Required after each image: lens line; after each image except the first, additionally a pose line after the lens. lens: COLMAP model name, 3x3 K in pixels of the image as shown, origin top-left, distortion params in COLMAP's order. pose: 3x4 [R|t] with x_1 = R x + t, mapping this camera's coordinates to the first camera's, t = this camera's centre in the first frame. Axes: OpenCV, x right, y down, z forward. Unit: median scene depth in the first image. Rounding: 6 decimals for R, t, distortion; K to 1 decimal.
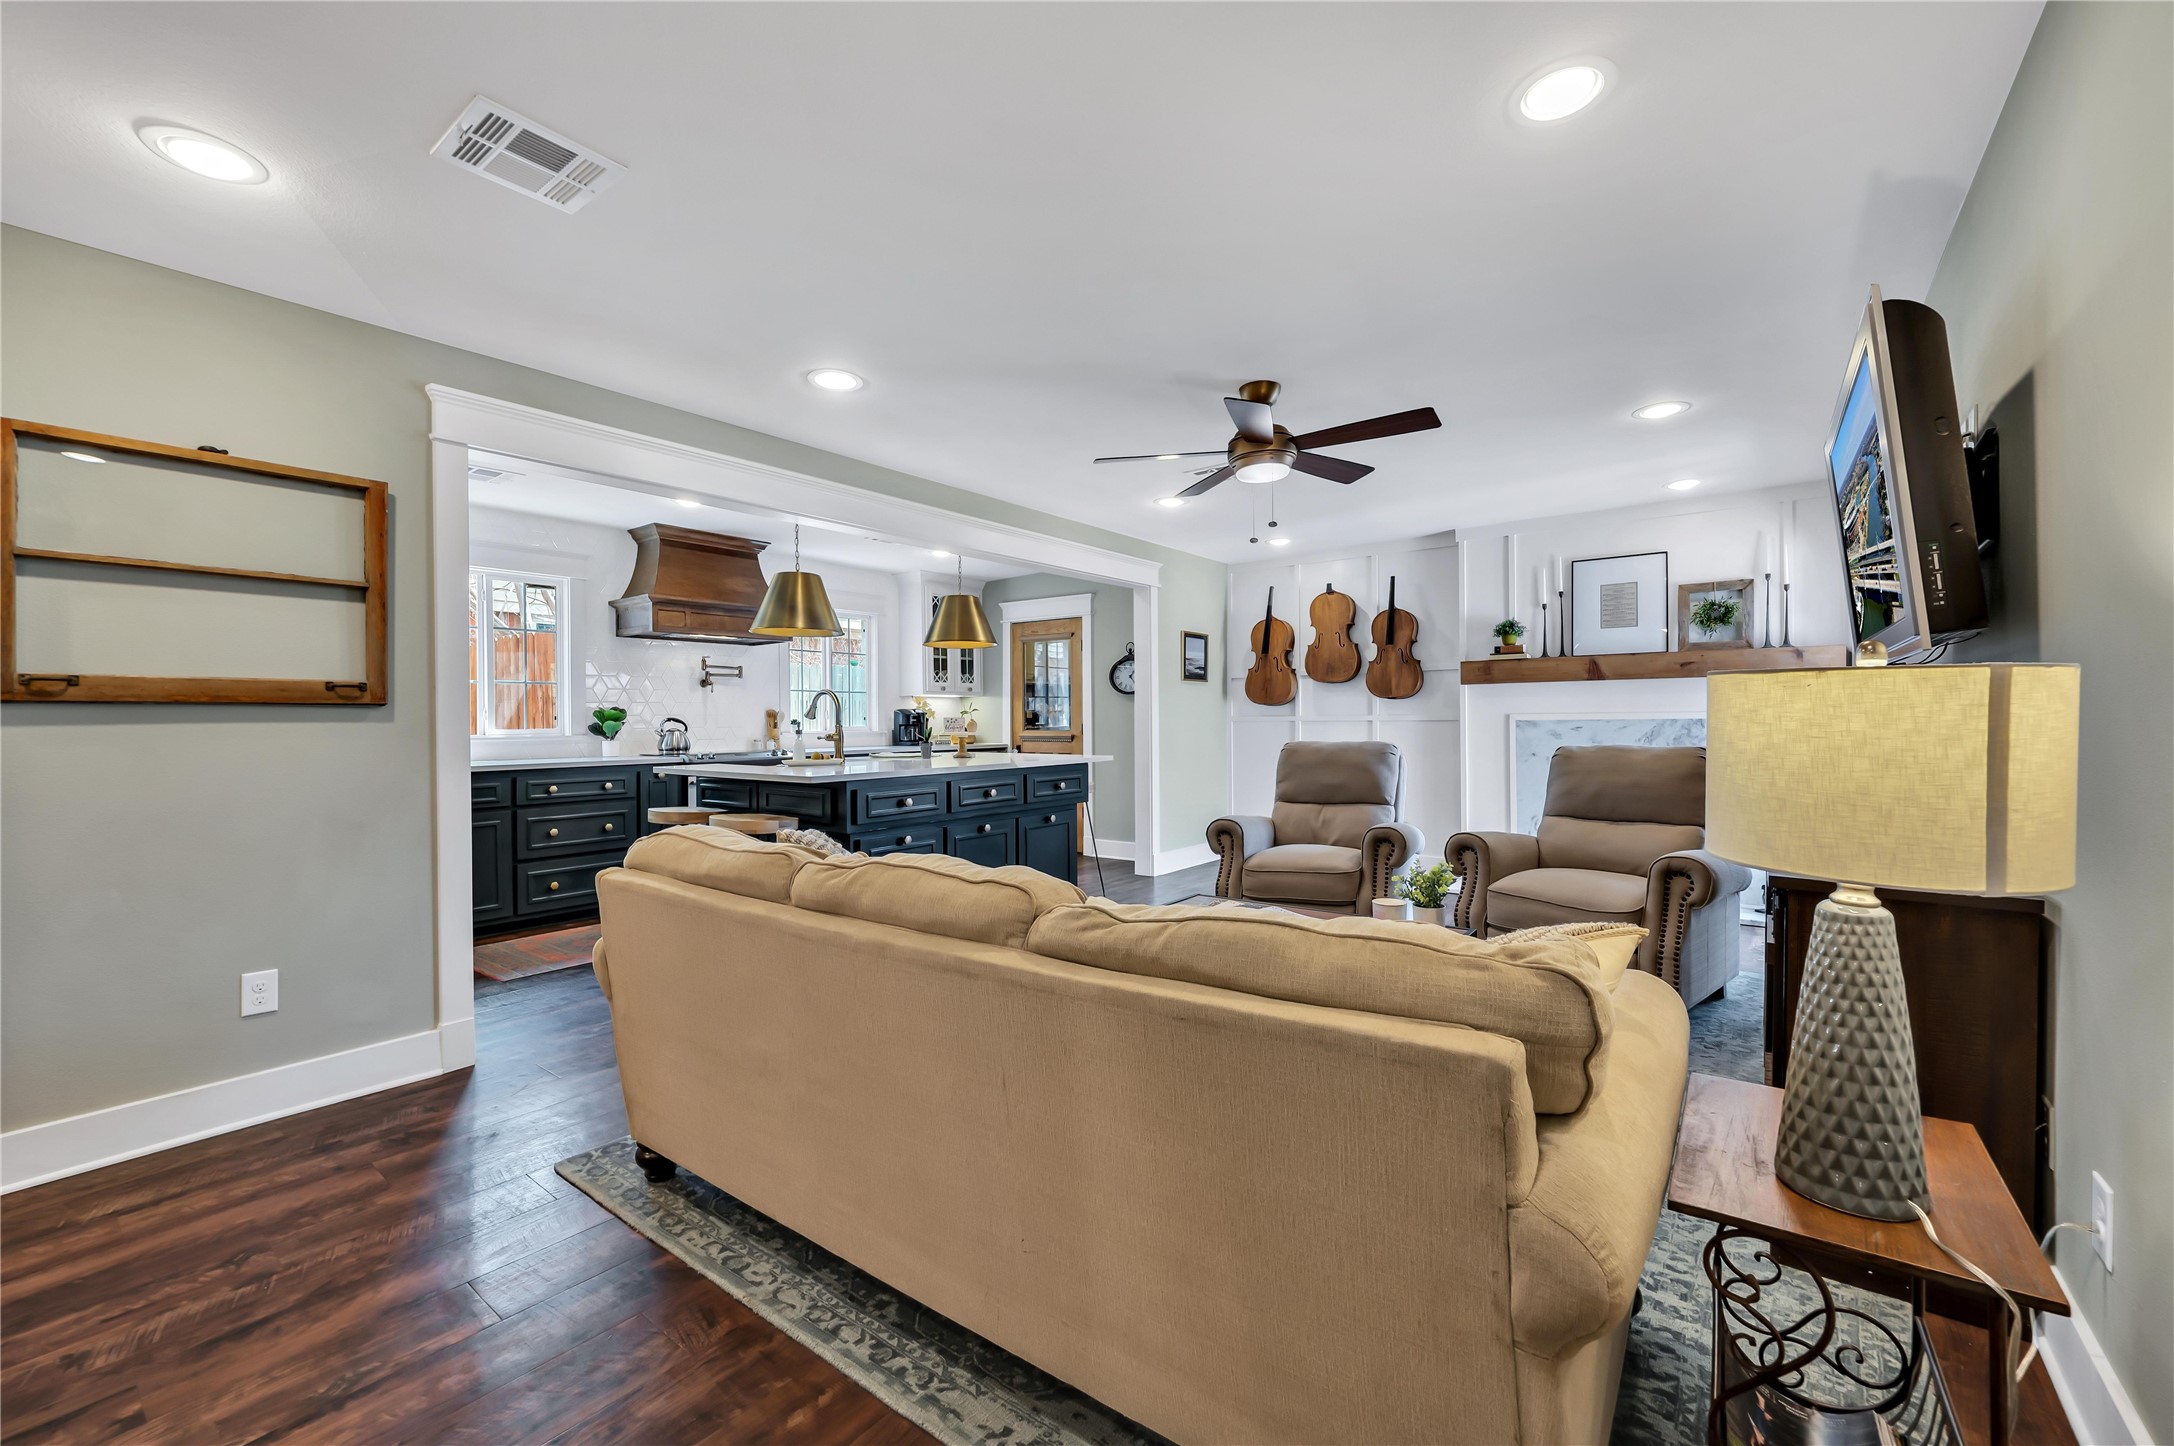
lens RADIAL K [[861.4, 0, 1095.2], [0, 861.4, 720.2], [0, 0, 1]] dist [-0.000278, 0.000095]
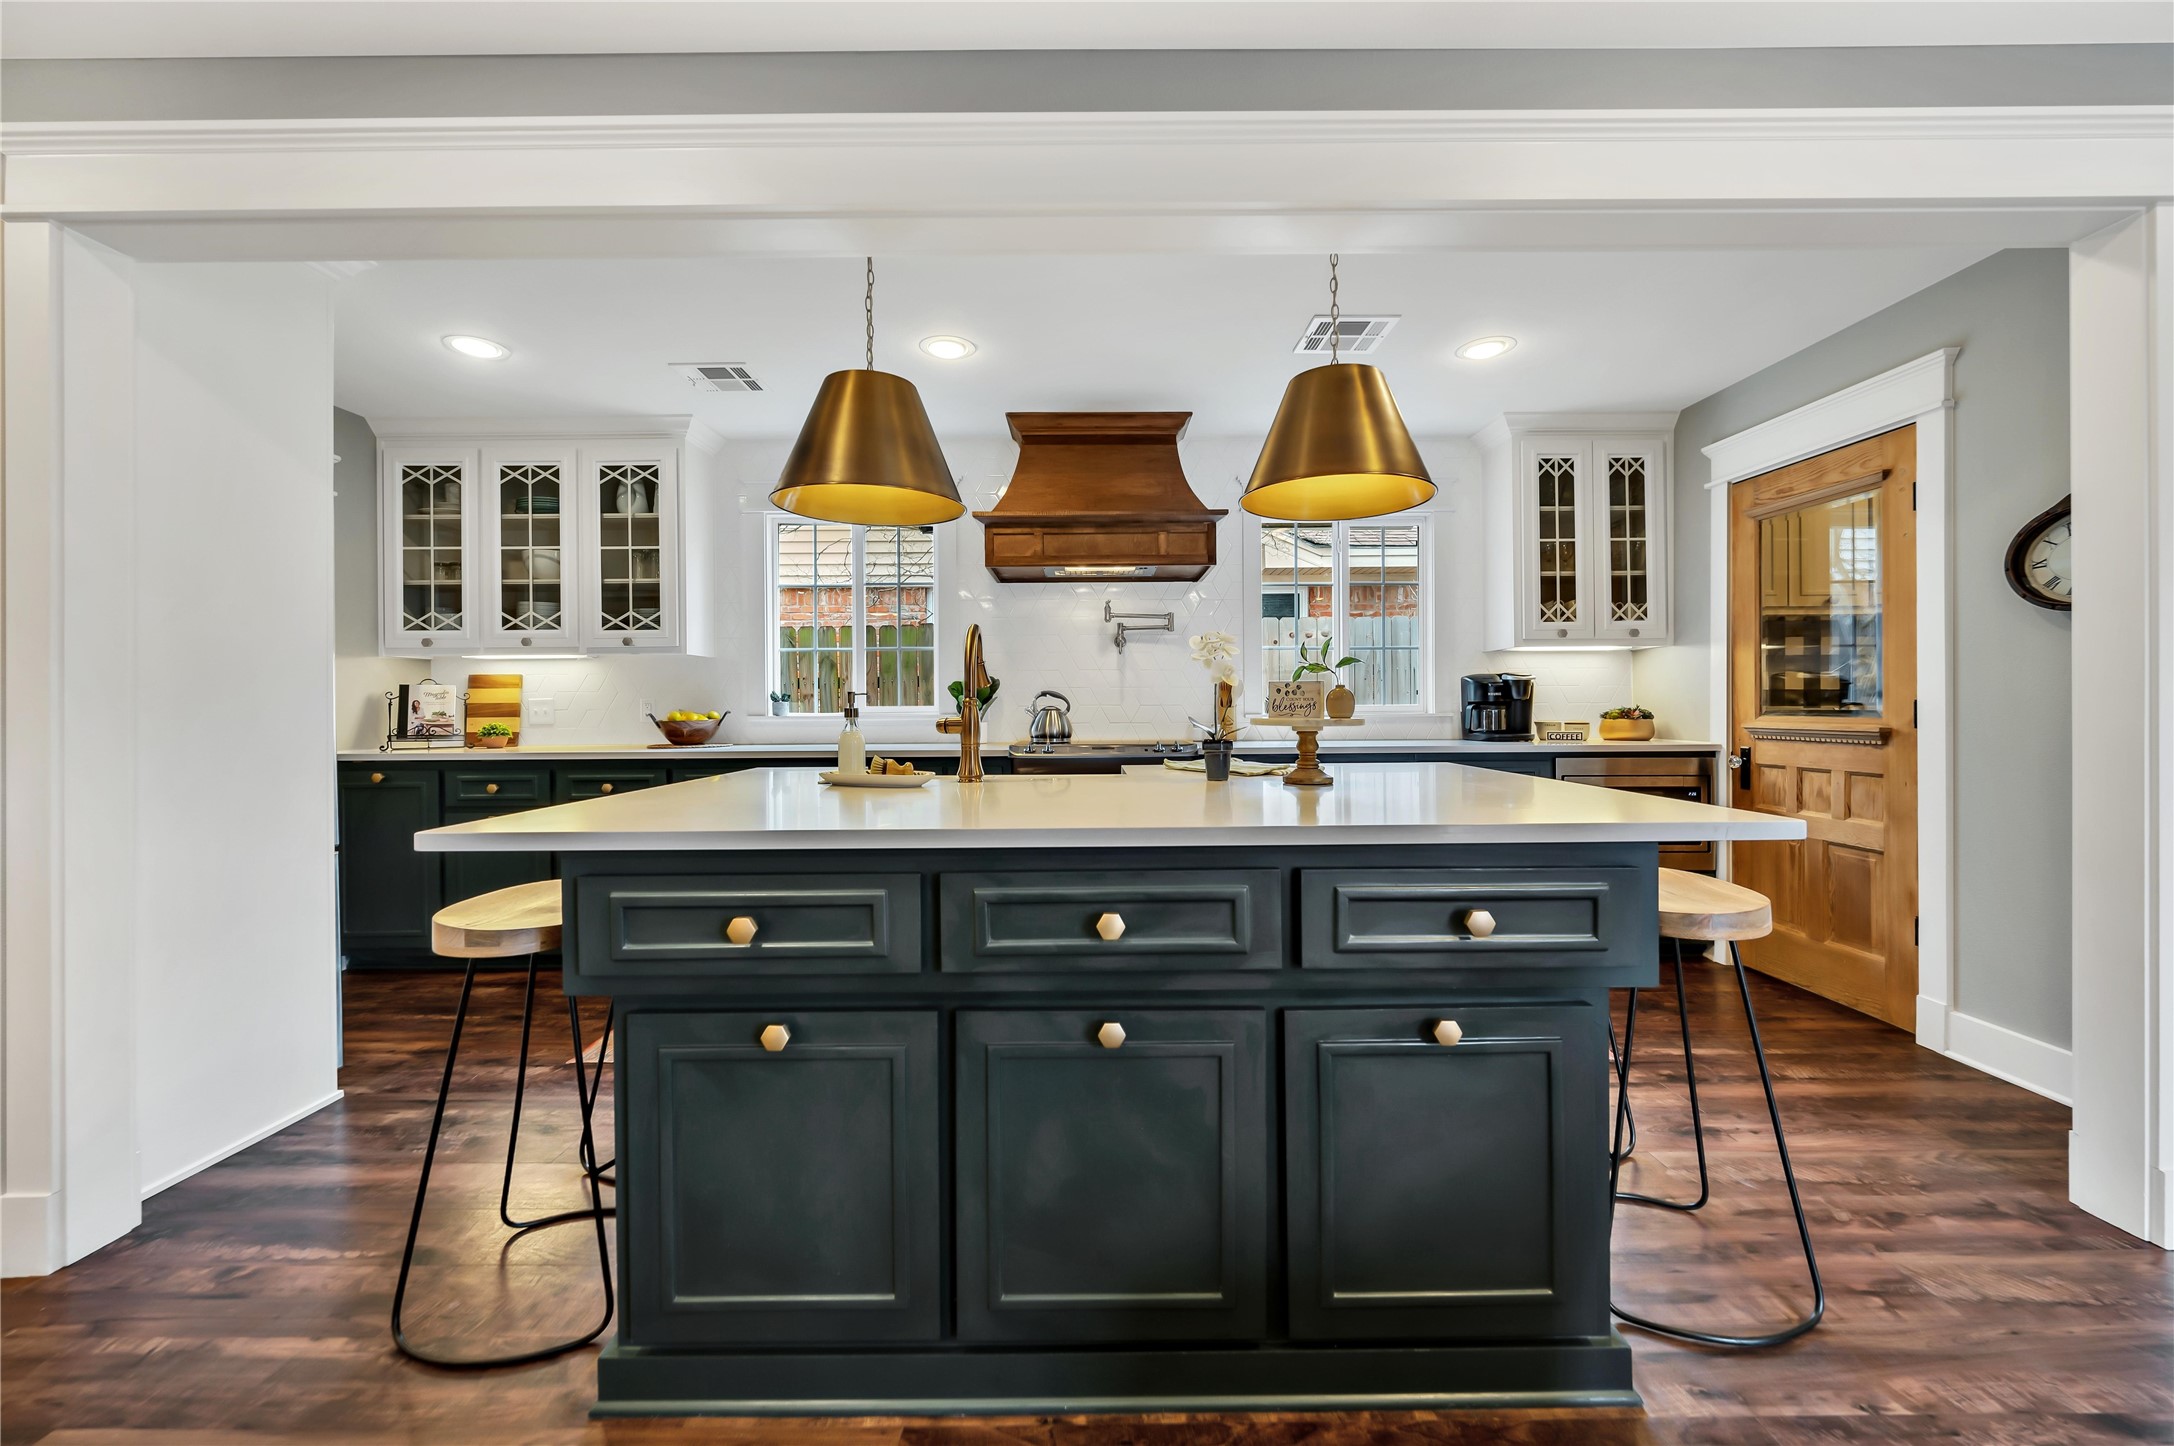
lens RADIAL K [[861.4, 0, 1087.6], [0, 861.4, 714.6], [0, 0, 1]] dist [-0.000278, 0.000095]
pose [[0.608229, 0.012590, -0.793662, 0.077470], [-0.000034, 0.999875, 0.015835, 0.004498], [0.793762, -0.009604, 0.608153, 0.563446]]
